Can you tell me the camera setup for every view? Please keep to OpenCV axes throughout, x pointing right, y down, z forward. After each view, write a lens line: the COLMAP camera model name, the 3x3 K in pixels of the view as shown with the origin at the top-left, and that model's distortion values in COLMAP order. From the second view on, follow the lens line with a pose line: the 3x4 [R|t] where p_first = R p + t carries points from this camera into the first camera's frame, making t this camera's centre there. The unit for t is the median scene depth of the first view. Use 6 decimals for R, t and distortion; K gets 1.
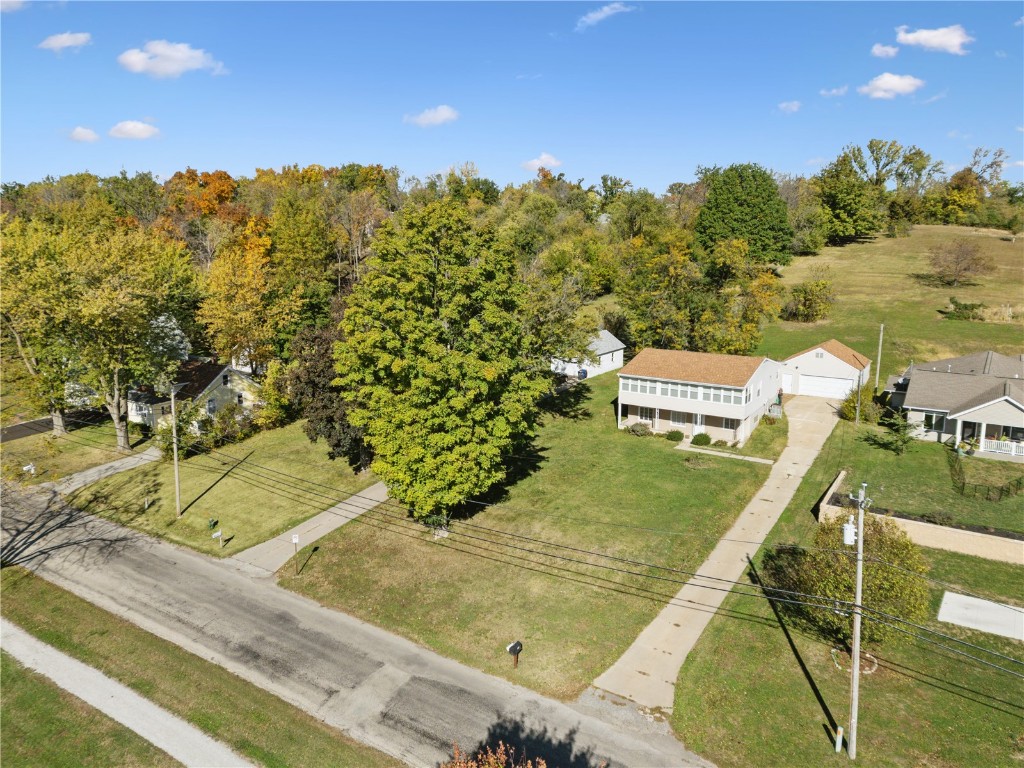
lens RADIAL K [[735.3, 0, 508.2], [0, 735.3, 383.5], [0, 0, 1]] dist [0.078787, -0.064837]
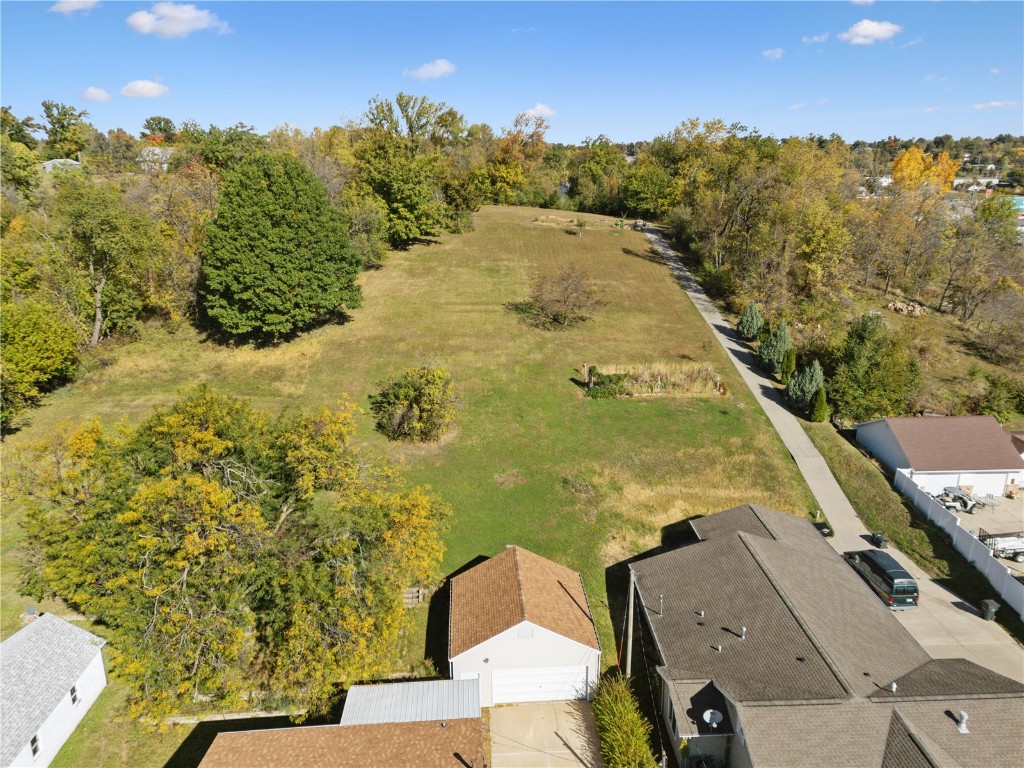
lens RADIAL K [[735.3, 0, 517.0], [0, 735.3, 394.7], [0, 0, 1]] dist [0.078787, -0.064837]
pose [[0.804433, -0.192429, 0.562013, 0.176713], [0.125721, 0.979799, 0.155525, -0.310748], [-0.580587, -0.054453, 0.812375, 0.666672]]
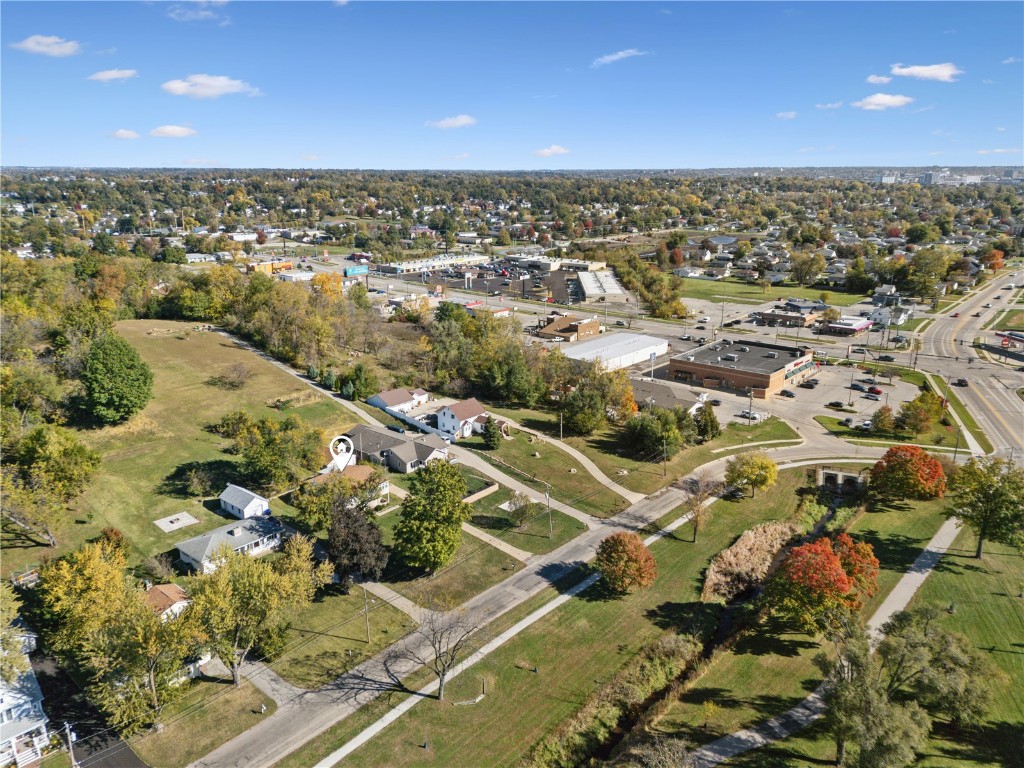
lens RADIAL K [[735.3, 0, 512.0], [0, 735.3, 383.7], [0, 0, 1]] dist [0.078787, -0.064837]
pose [[0.105570, -0.276182, 0.955290, -1.730934], [0.194567, 0.947827, 0.252522, -0.770719], [-0.975192, 0.159209, 0.153798, 0.154902]]
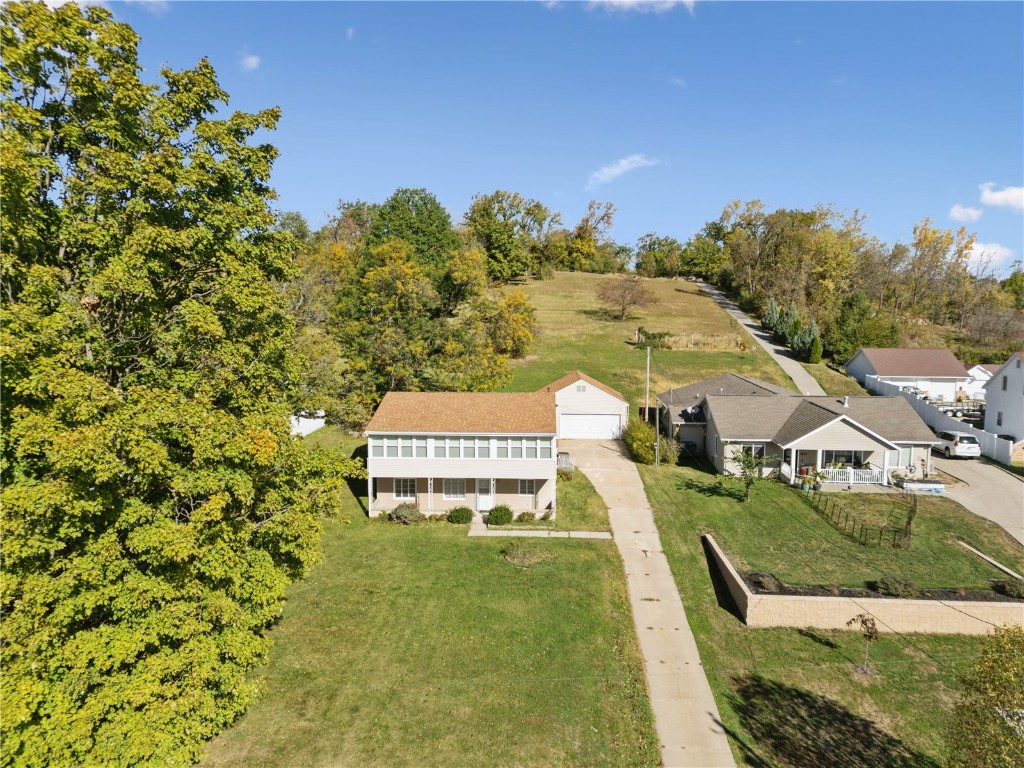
lens RADIAL K [[735.3, 0, 508.3], [0, 735.3, 387.3], [0, 0, 1]] dist [0.078787, -0.064837]
pose [[0.867834, -0.060697, 0.493133, -0.058446], [0.098380, 0.993851, -0.050805, -0.006785], [-0.487017, 0.092605, 0.868469, 0.370899]]
